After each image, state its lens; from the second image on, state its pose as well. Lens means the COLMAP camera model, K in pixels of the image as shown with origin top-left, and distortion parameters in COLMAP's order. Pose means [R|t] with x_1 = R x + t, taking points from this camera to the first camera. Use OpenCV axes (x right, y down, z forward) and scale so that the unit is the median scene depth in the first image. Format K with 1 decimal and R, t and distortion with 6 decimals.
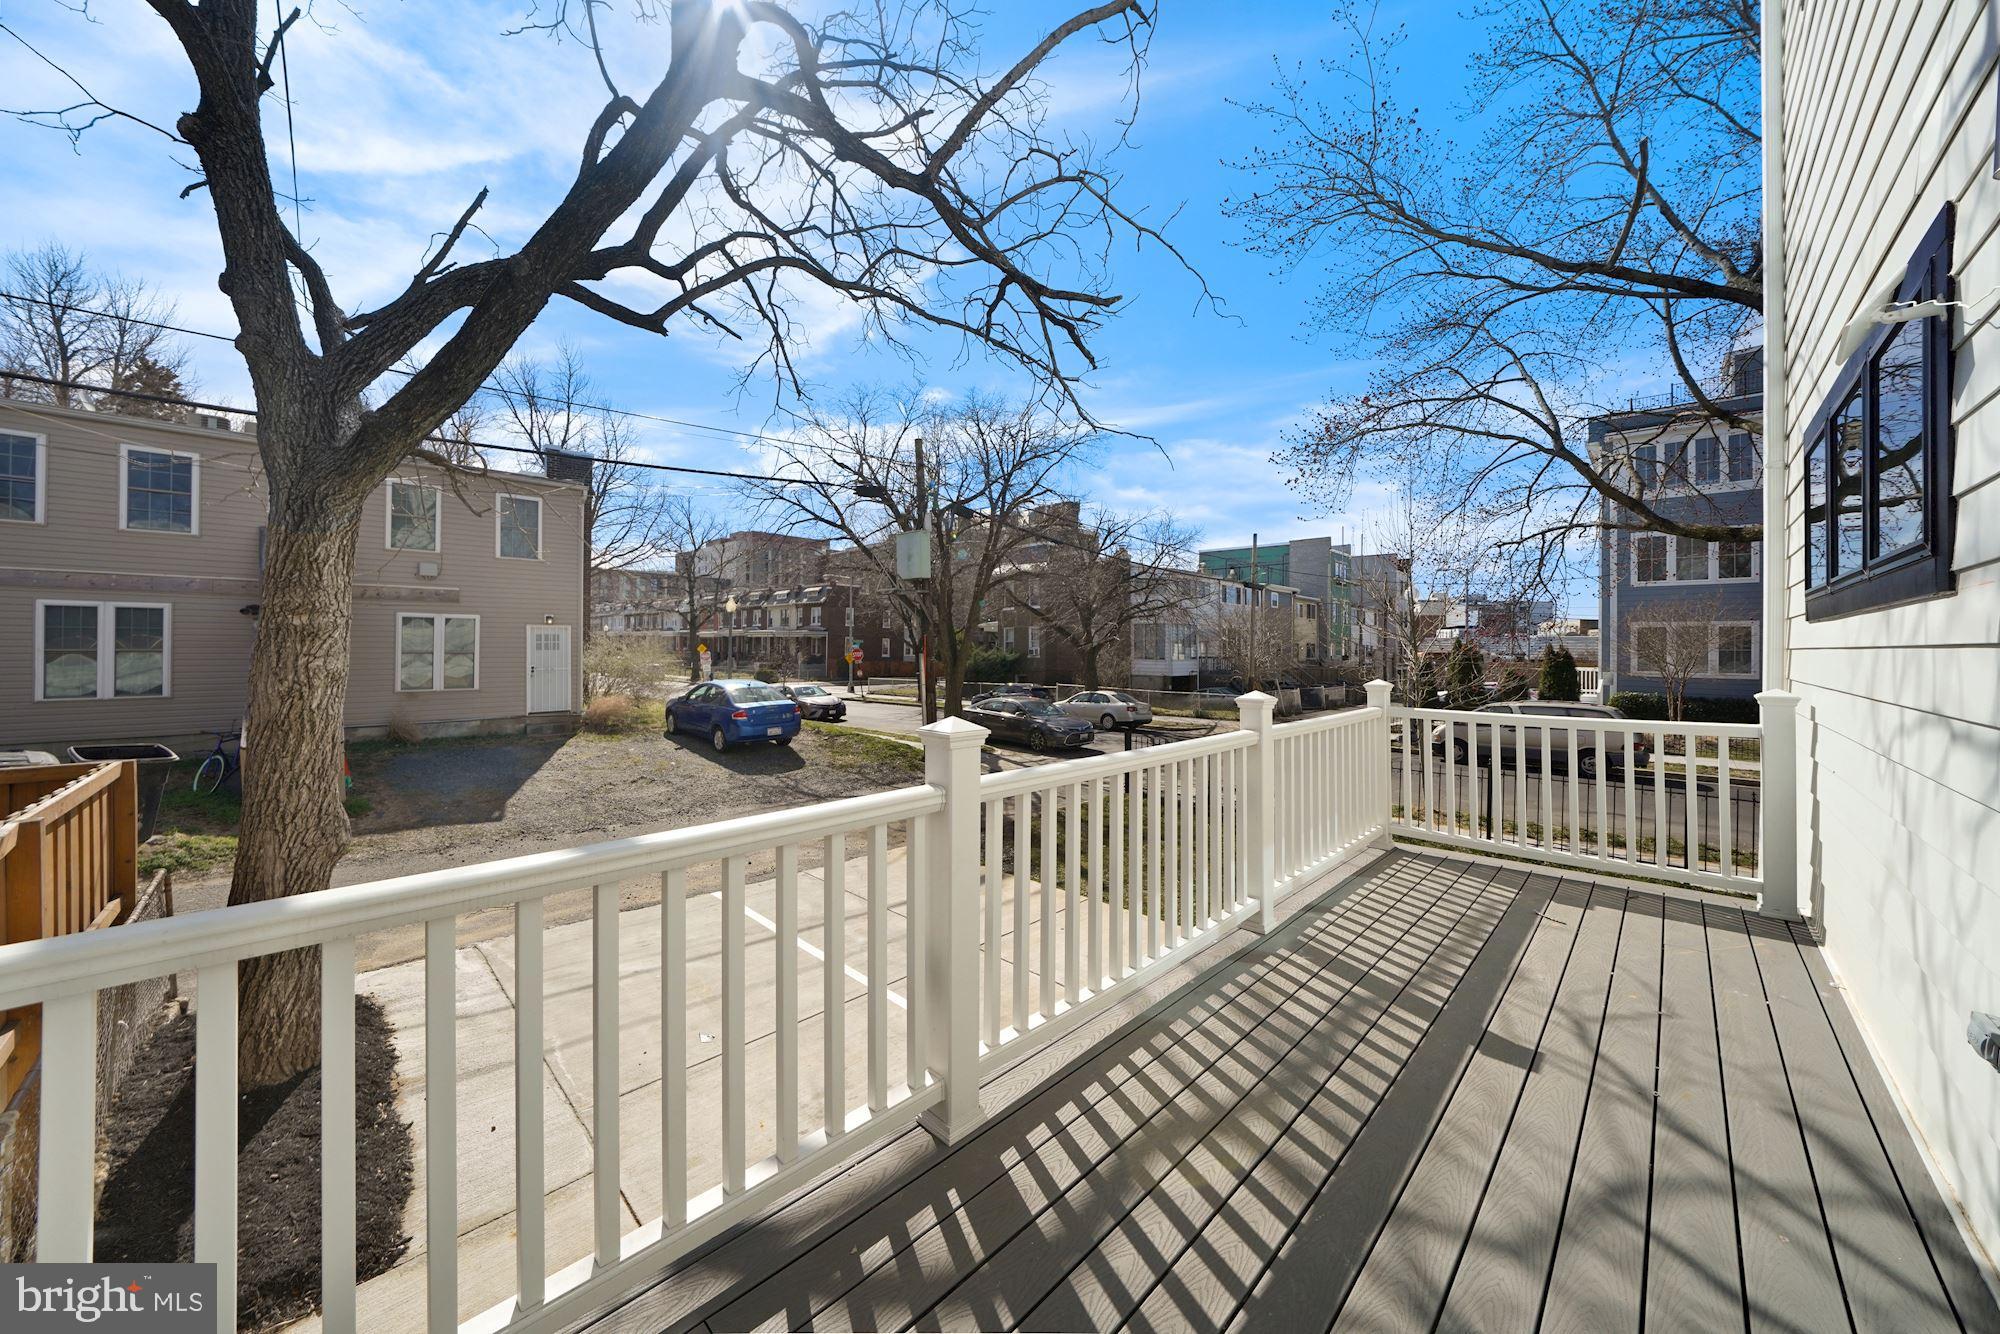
lens RADIAL K [[686.8, 0, 1004.6], [0, 686.8, 651.1], [0, 0, 1]] dist [0.000192, 0.000136]
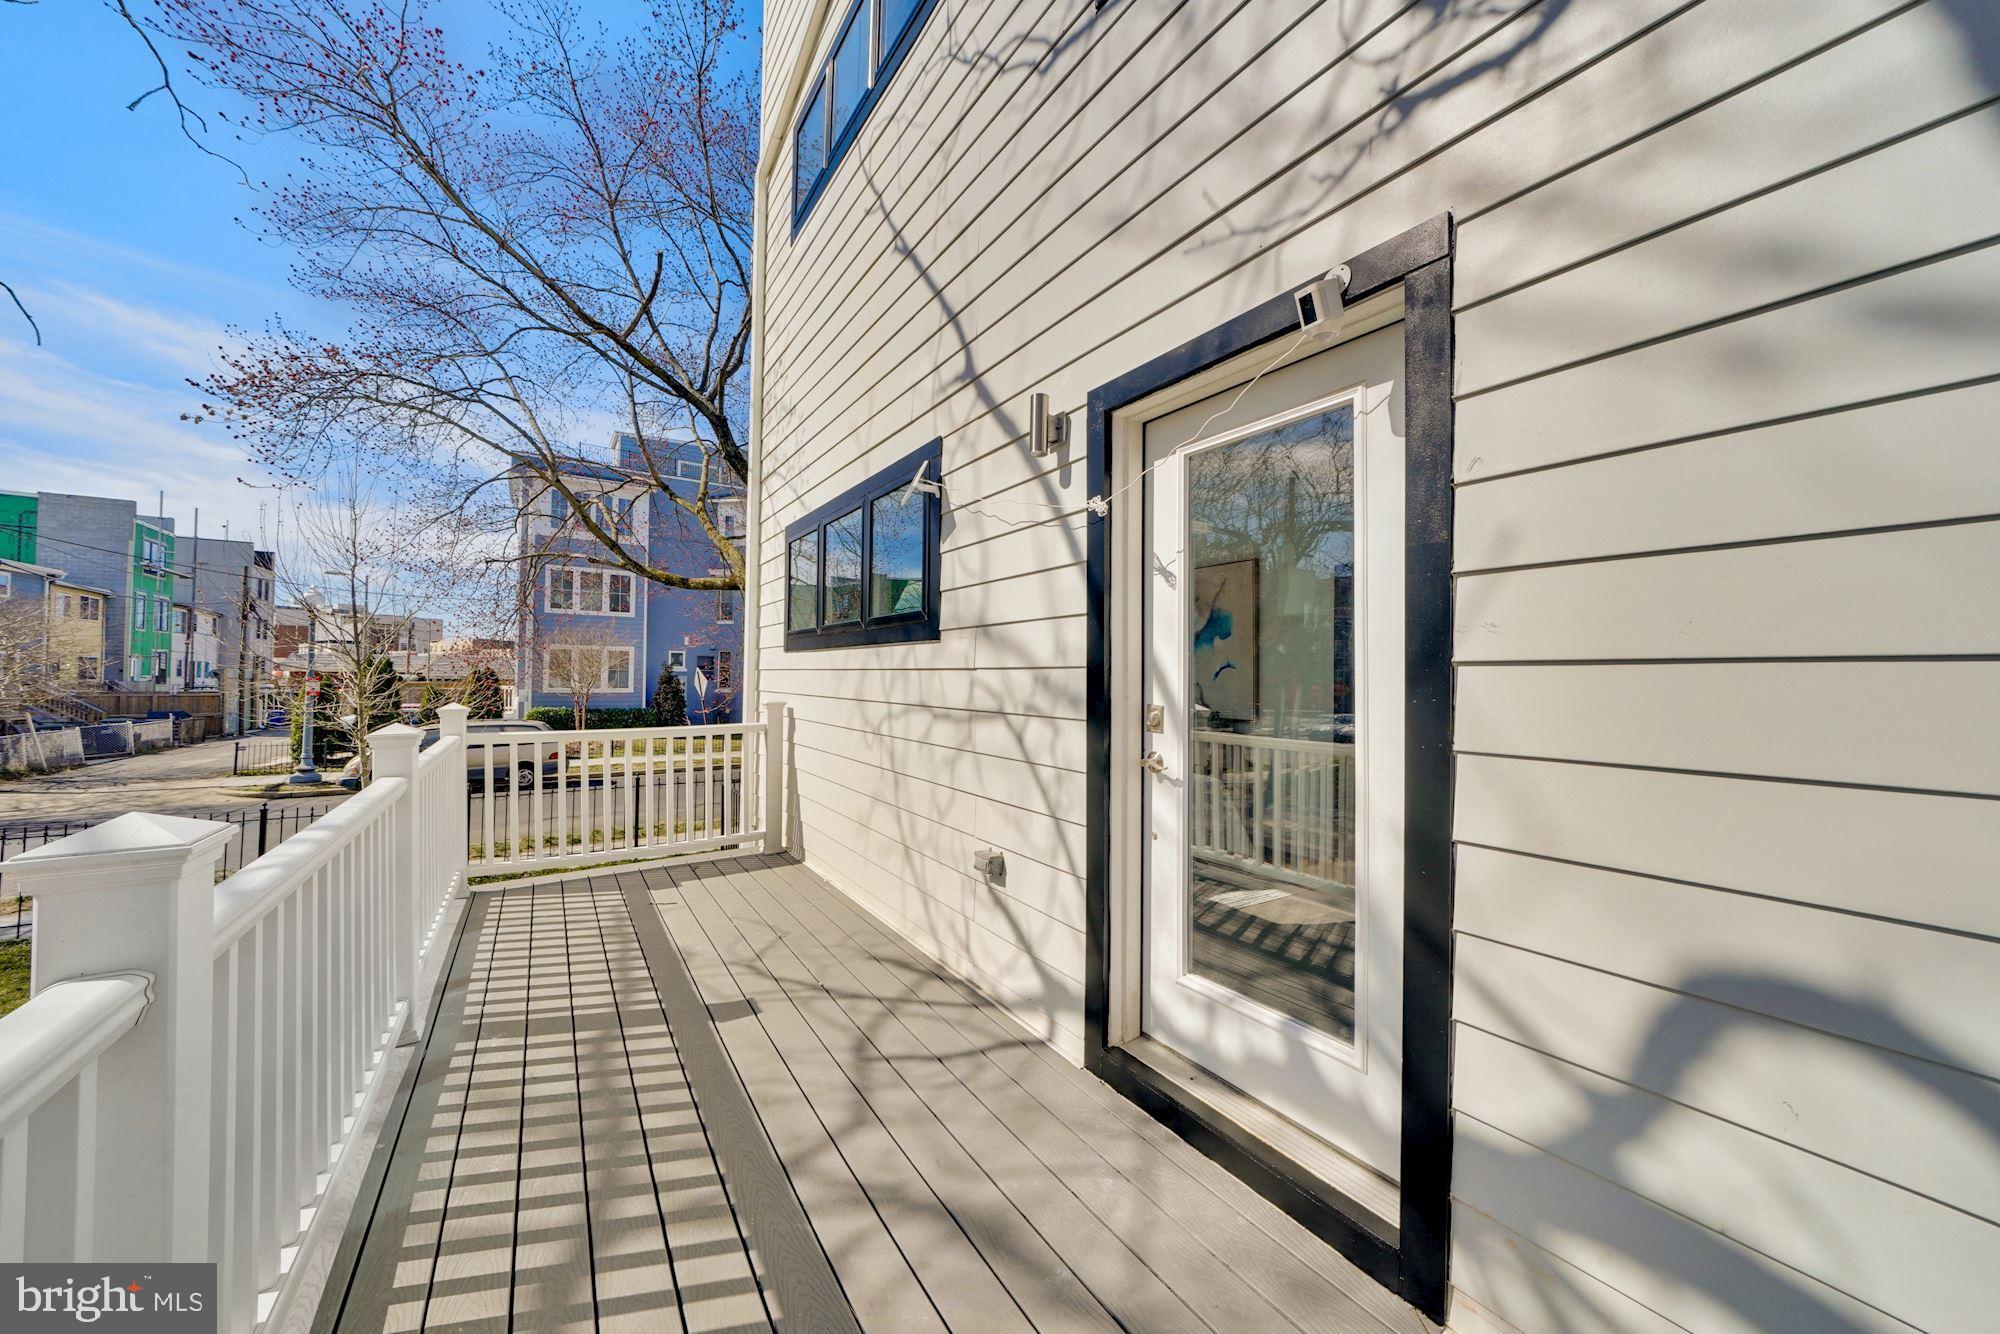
lens RADIAL K [[704.2, 0, 1000.0], [0, 704.2, 667.0], [0, 0, 1]] dist [0.000831, 0.000084]
pose [[0.226354, 0.007663, 0.974015, -0.245708], [-0.003233, 0.999969, -0.007116, 0.000387], [-0.974040, -0.001538, 0.226372, 0.198423]]
